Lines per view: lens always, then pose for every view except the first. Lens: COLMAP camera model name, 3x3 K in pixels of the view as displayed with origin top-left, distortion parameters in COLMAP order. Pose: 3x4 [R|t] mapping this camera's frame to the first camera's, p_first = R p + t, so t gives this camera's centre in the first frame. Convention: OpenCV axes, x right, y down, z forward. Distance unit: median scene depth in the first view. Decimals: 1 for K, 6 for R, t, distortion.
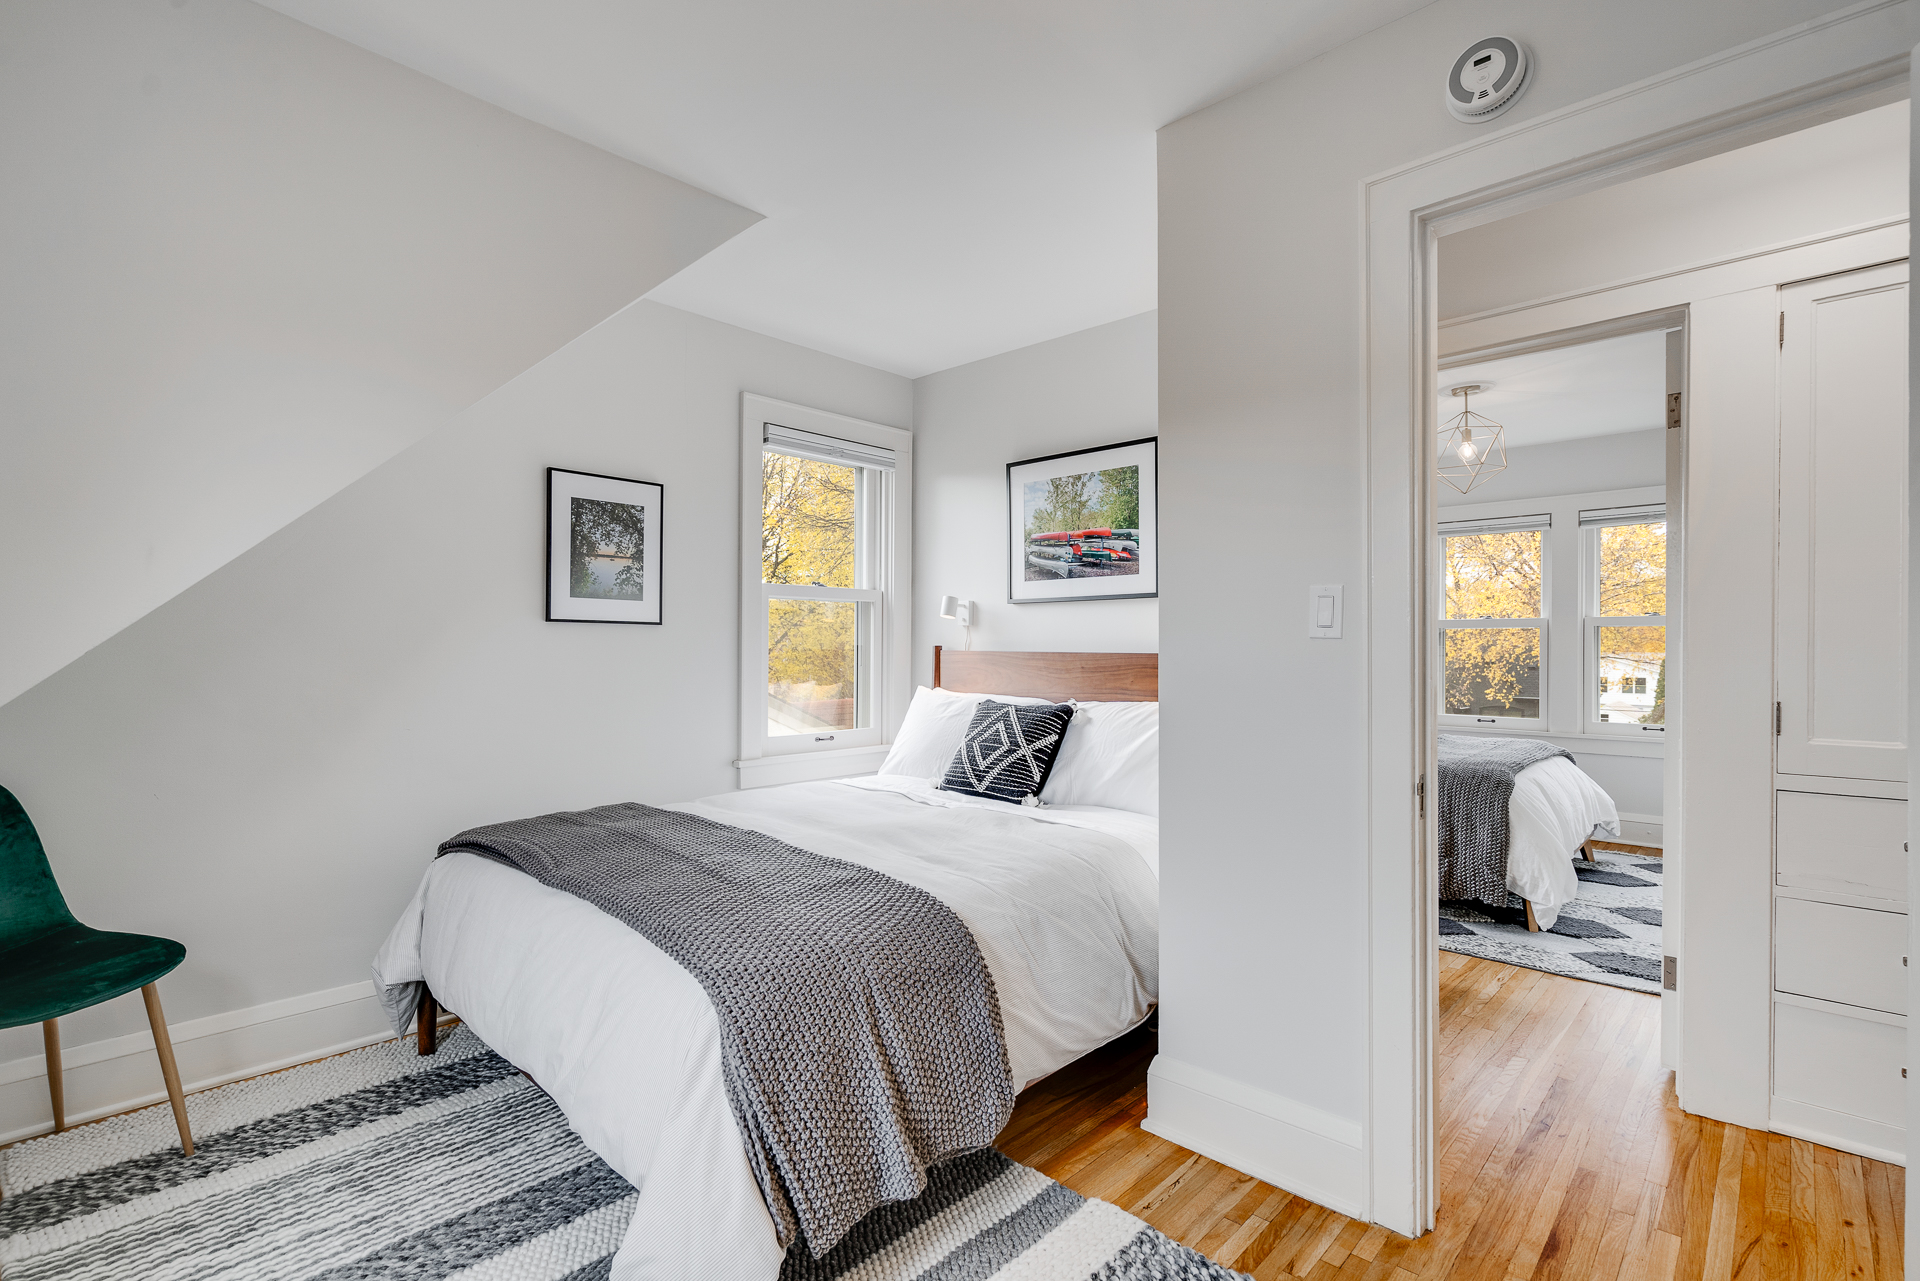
lens RADIAL K [[872.9, 0, 943.5], [0, 872.9, 645.1], [0, 0, 1]] dist [-0.001512, 0.000339]
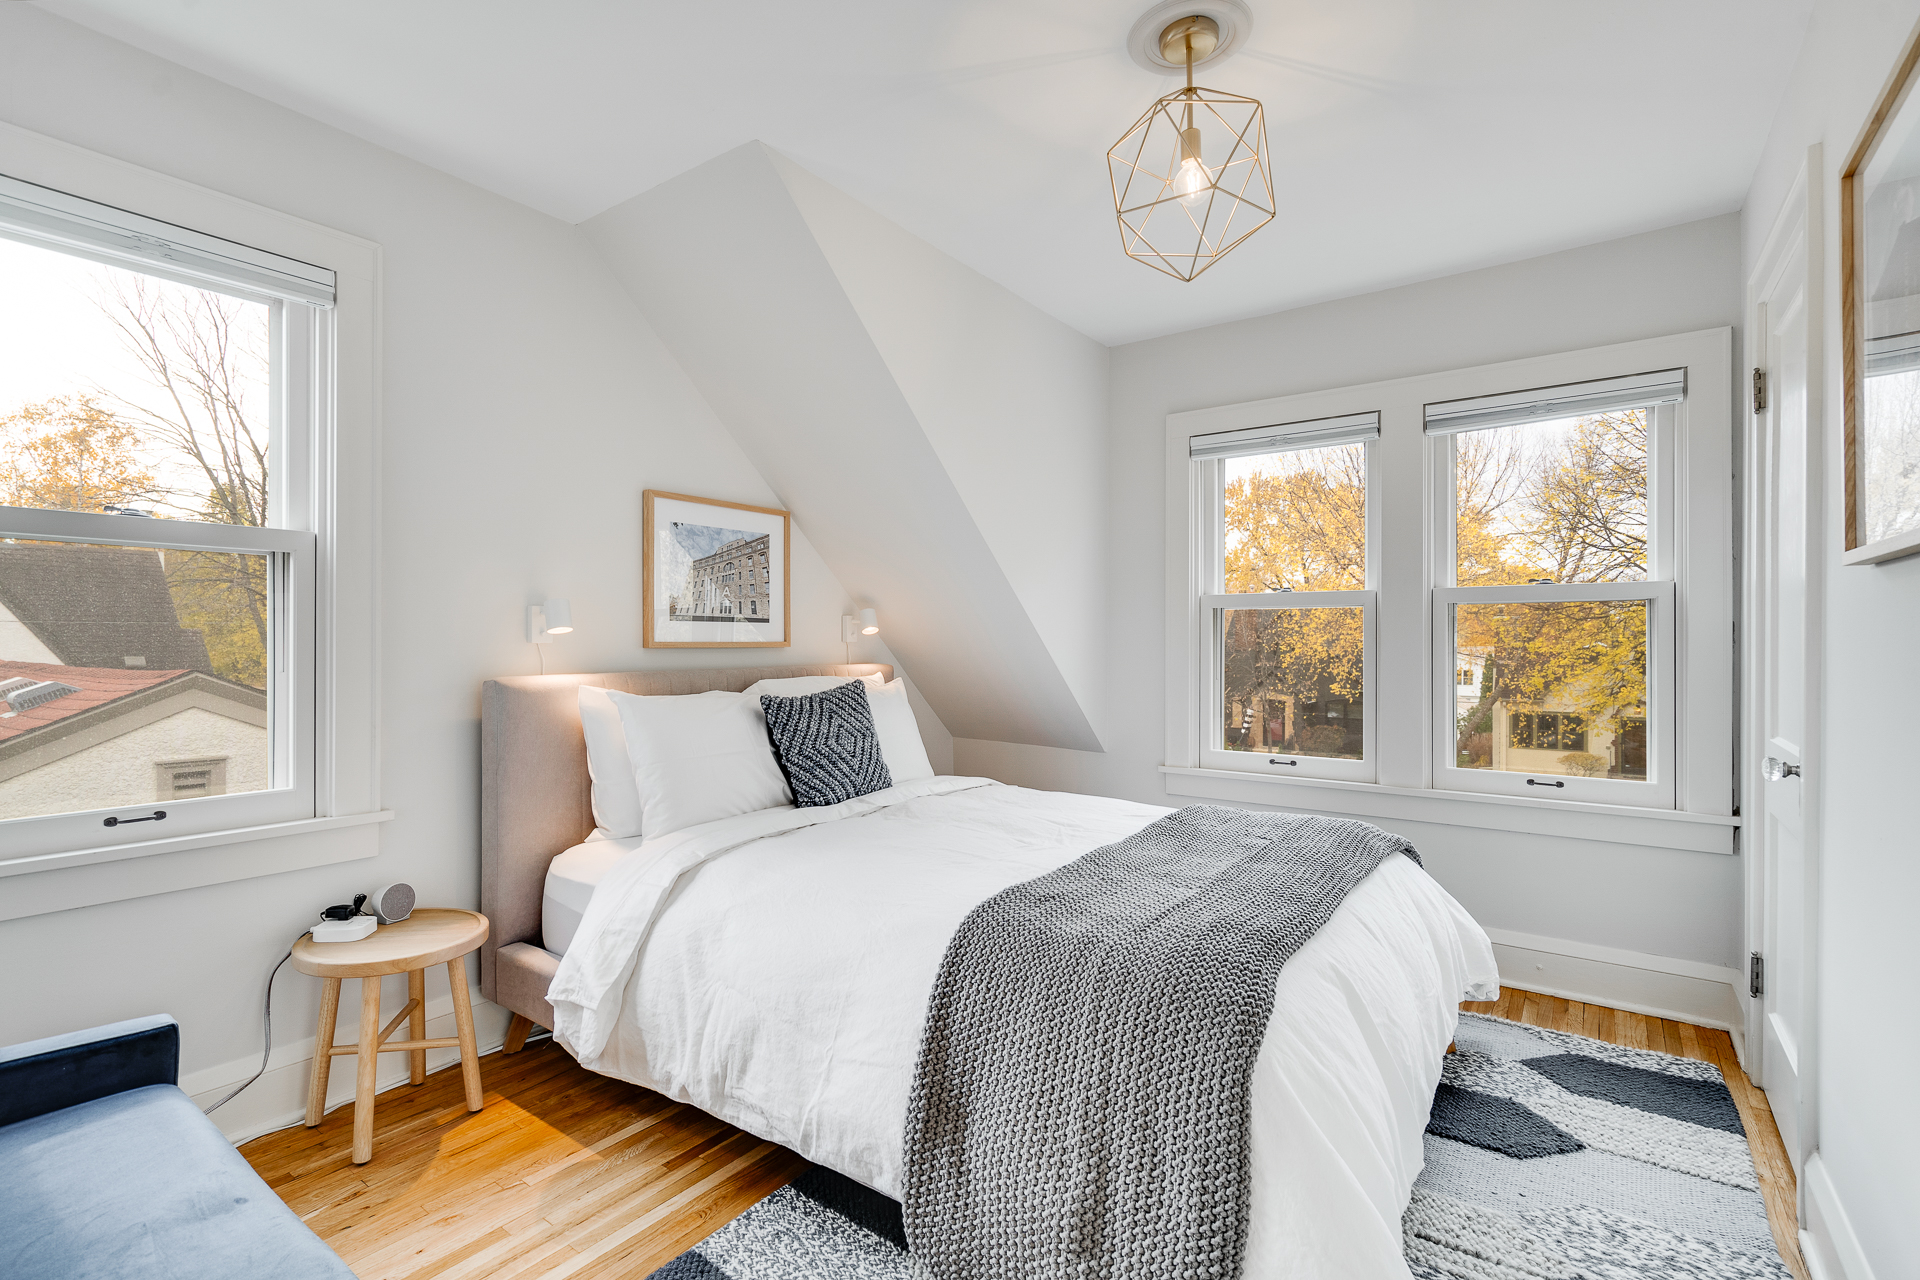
lens RADIAL K [[872.9, 0, 970.5], [0, 872.9, 644.2], [0, 0, 1]] dist [-0.001512, 0.000339]
pose [[0.987543, -0.005283, 0.157262, 0.338108], [0.005028, 0.999985, 0.002018, 0.003577], [-0.157270, -0.001202, 0.987555, 0.472762]]
